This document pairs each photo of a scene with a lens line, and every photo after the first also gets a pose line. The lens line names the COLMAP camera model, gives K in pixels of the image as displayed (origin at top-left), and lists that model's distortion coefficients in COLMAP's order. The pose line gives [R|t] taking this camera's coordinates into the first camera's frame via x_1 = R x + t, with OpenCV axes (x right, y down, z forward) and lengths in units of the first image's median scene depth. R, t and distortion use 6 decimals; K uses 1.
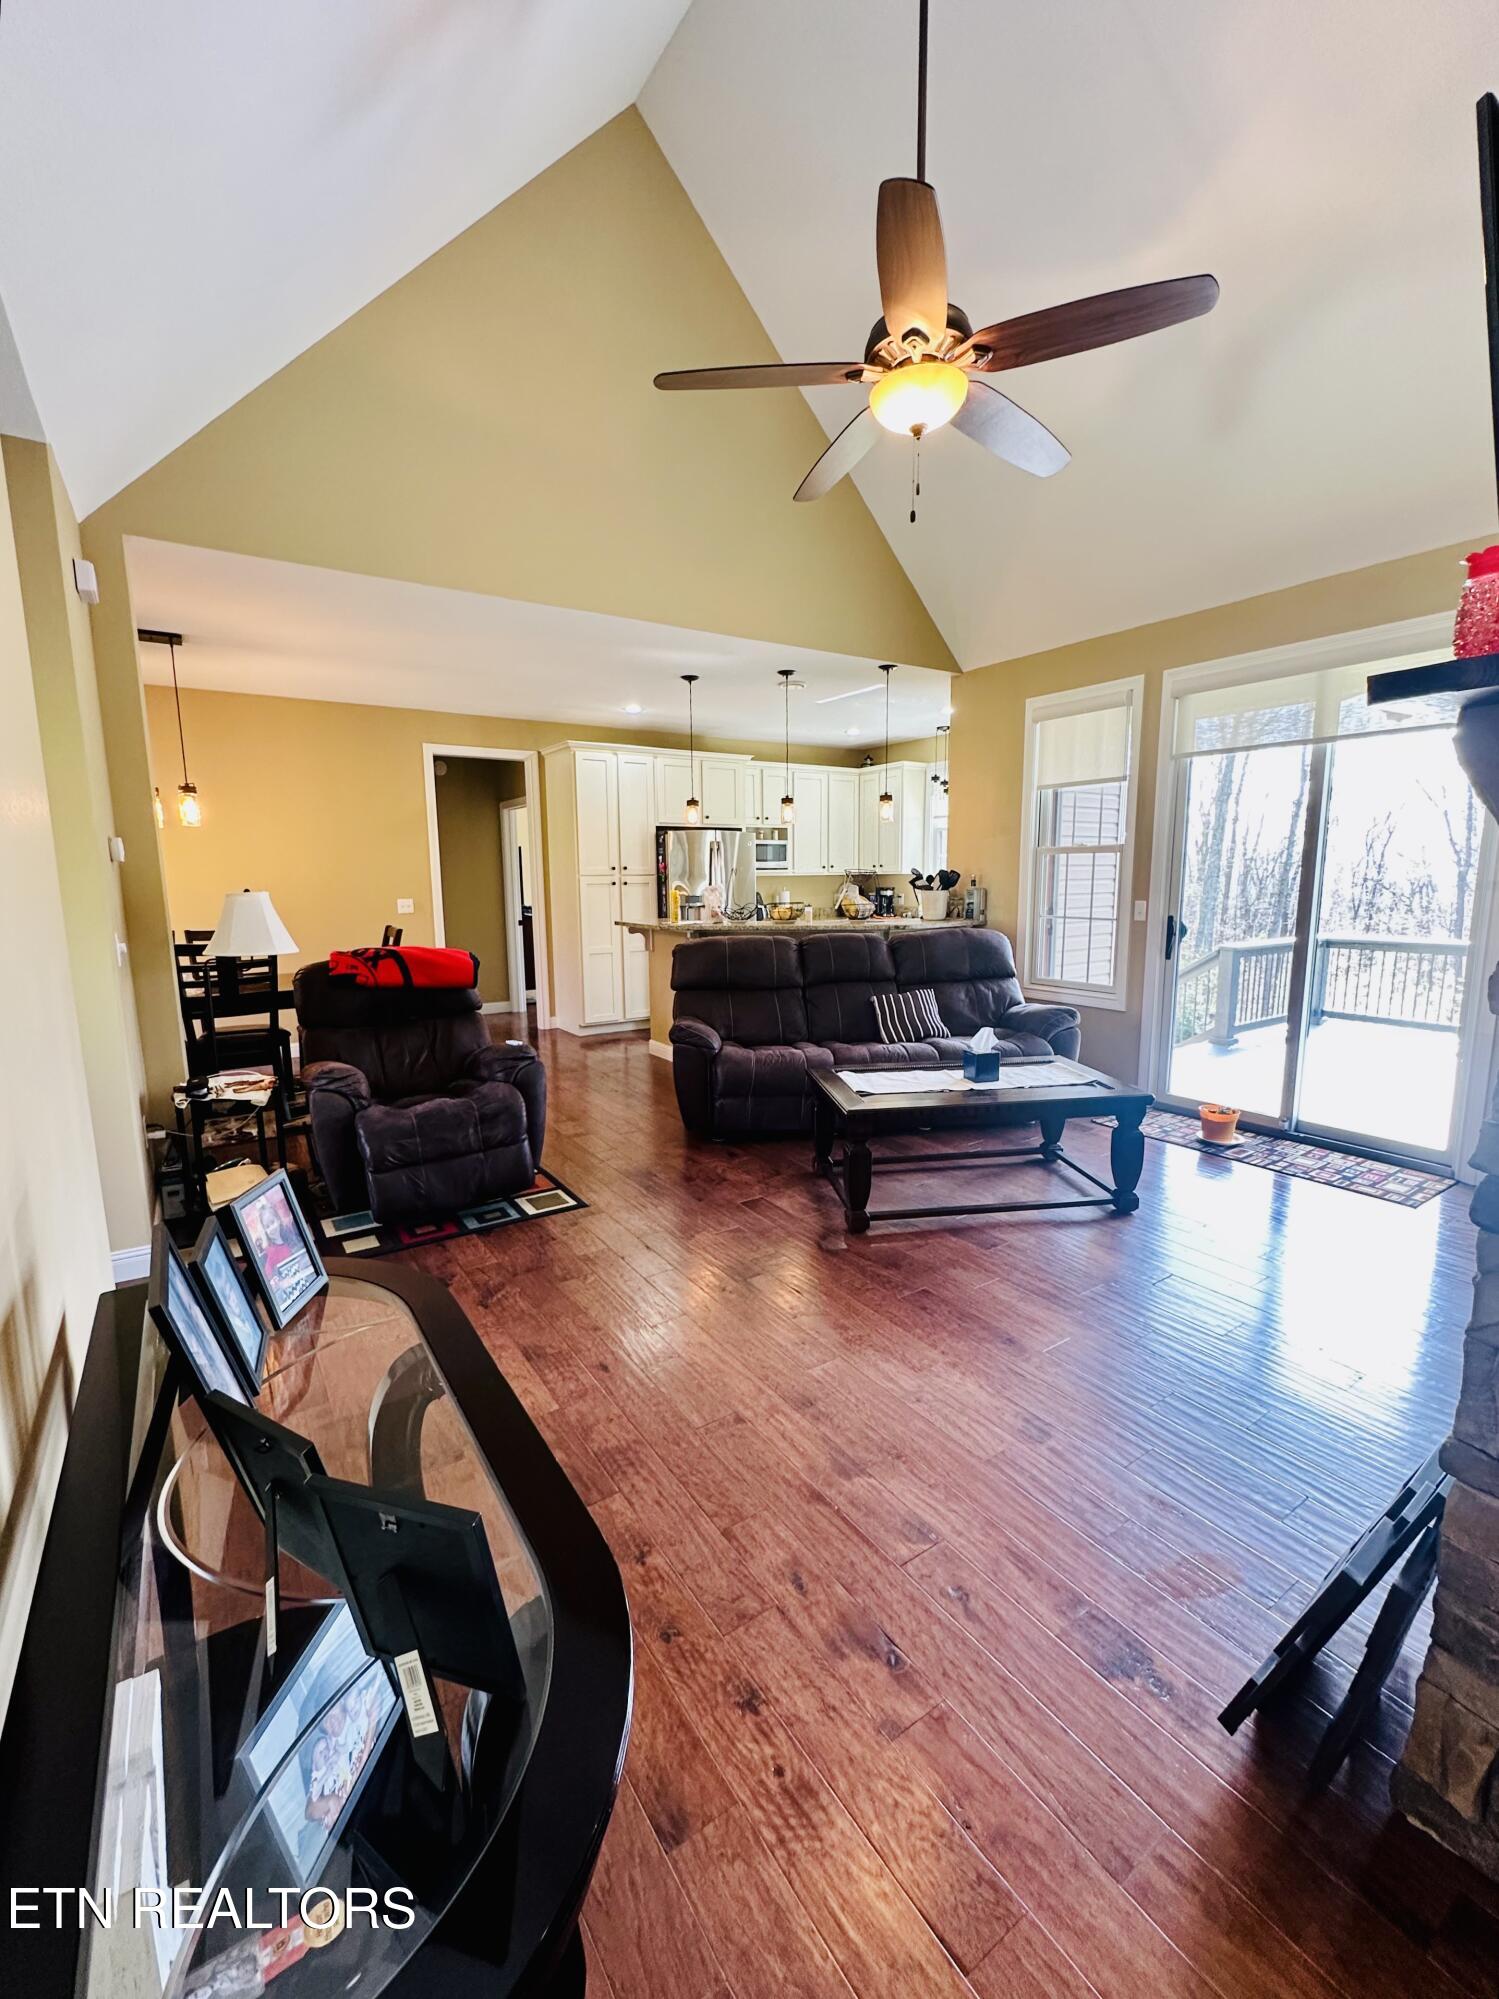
lens RADIAL K [[836.3, 0, 749.5], [0, 836.3, 999.5], [0, 0, 1]] dist [-0.000714, 0.000225]
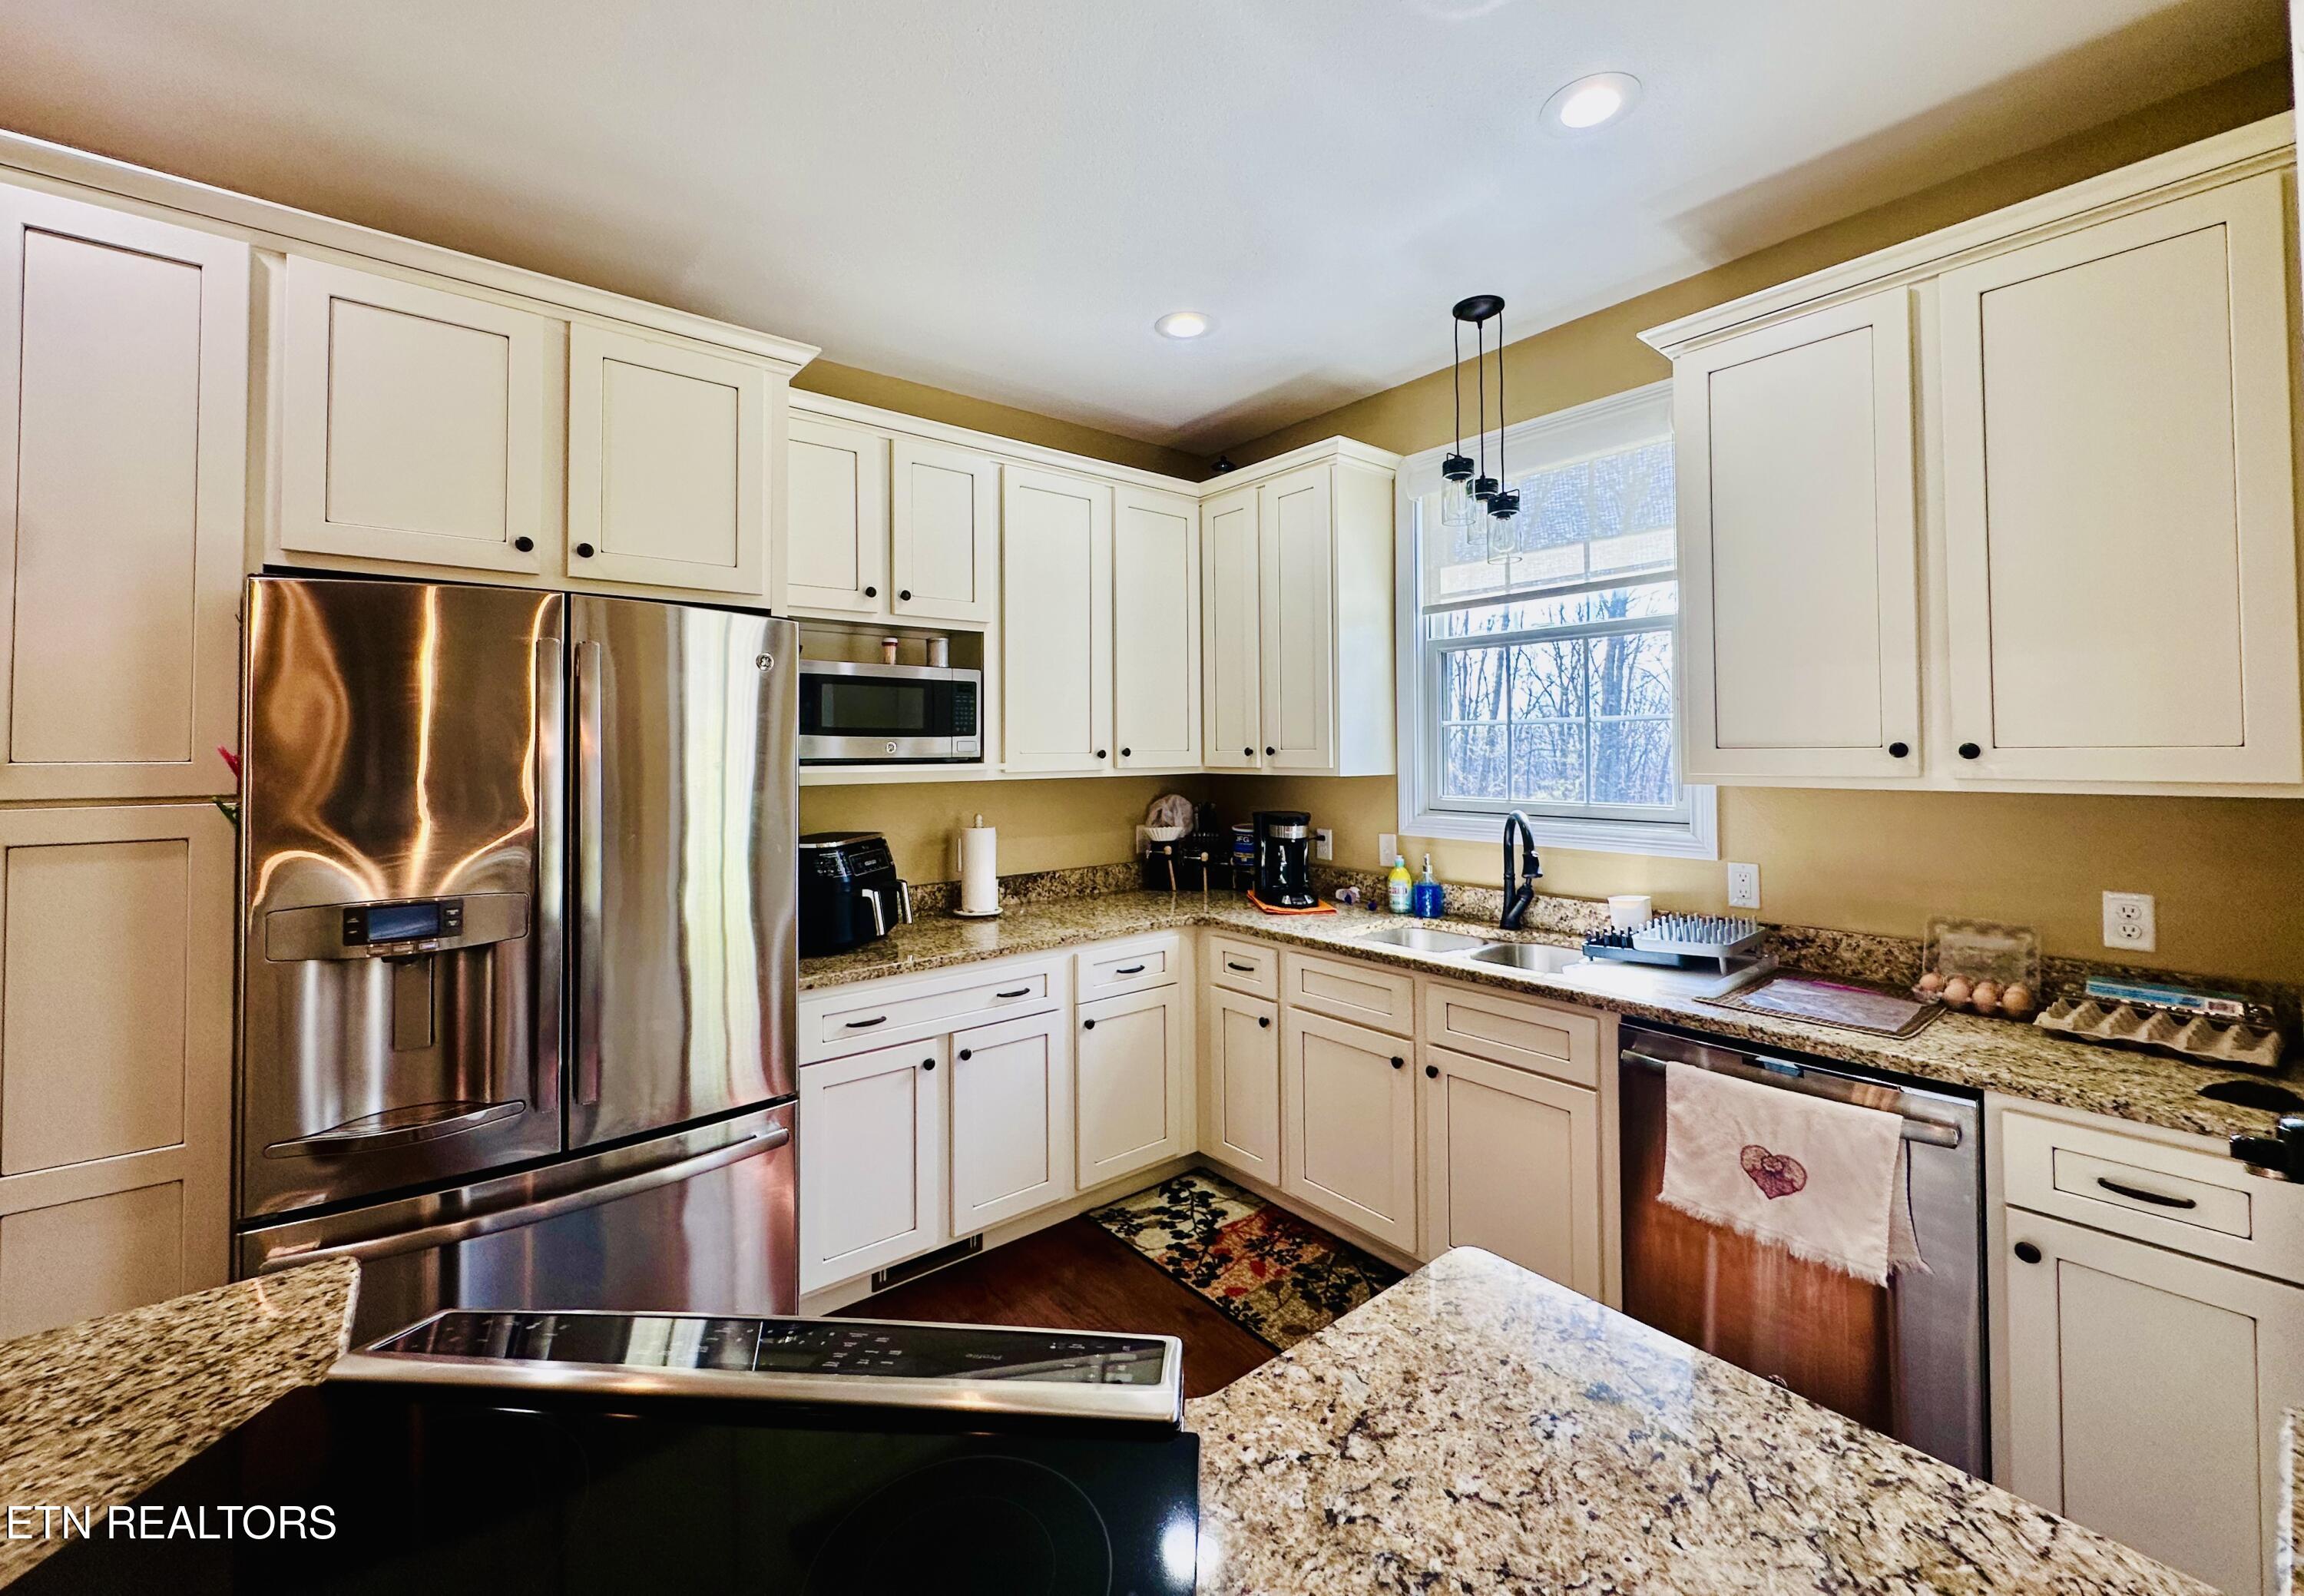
lens RADIAL K [[928.7, 0, 1148.7], [0, 928.7, 728.1], [0, 0, 1]] dist [0.001258, 0.000456]
pose [[0.995413, 0.007861, 0.095344, 0.115325], [0.008539, 0.985341, -0.170385, -0.167628], [-0.095286, 0.170418, 0.980754, 1.008570]]
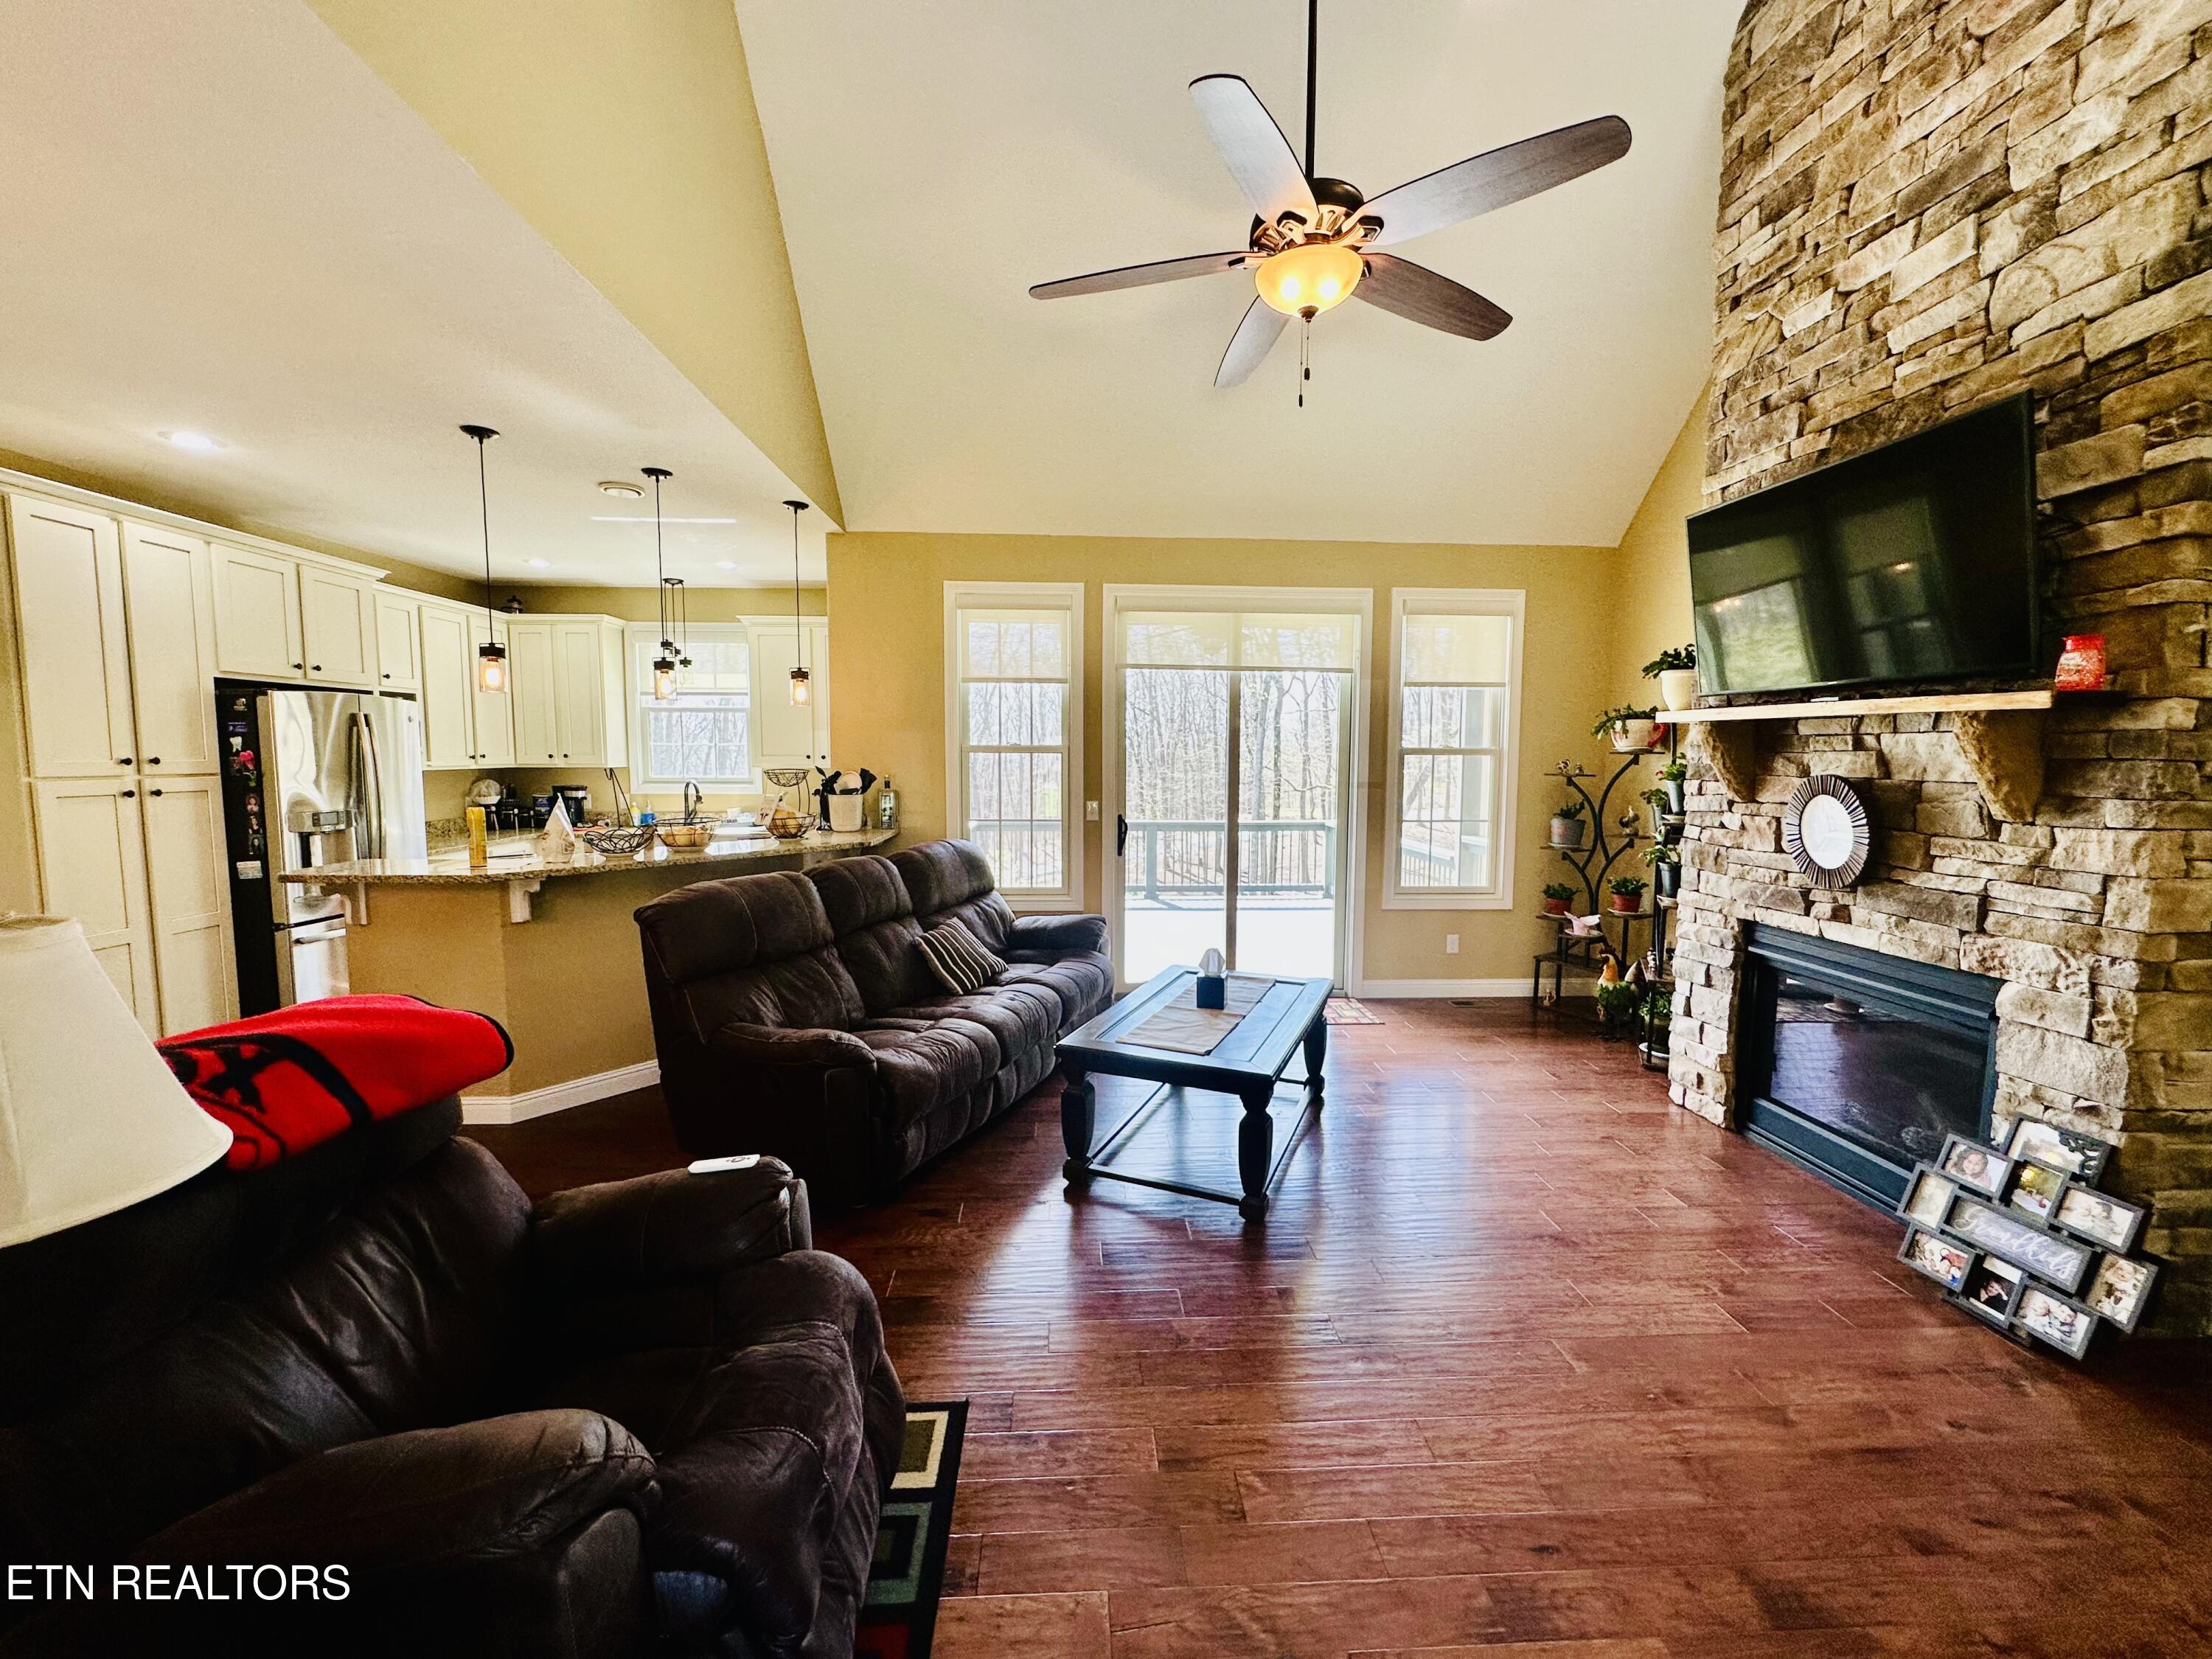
lens RADIAL K [[884.1, 0, 1104.9], [0, 884.1, 823.6], [0, 0, 1]] dist [-0.002145, -0.000244]
pose [[0.514161, -0.055905, 0.855870, -0.392887], [0.118628, 0.992918, -0.006409, -0.071197], [-0.849450, 0.104825, 0.517152, 0.375738]]
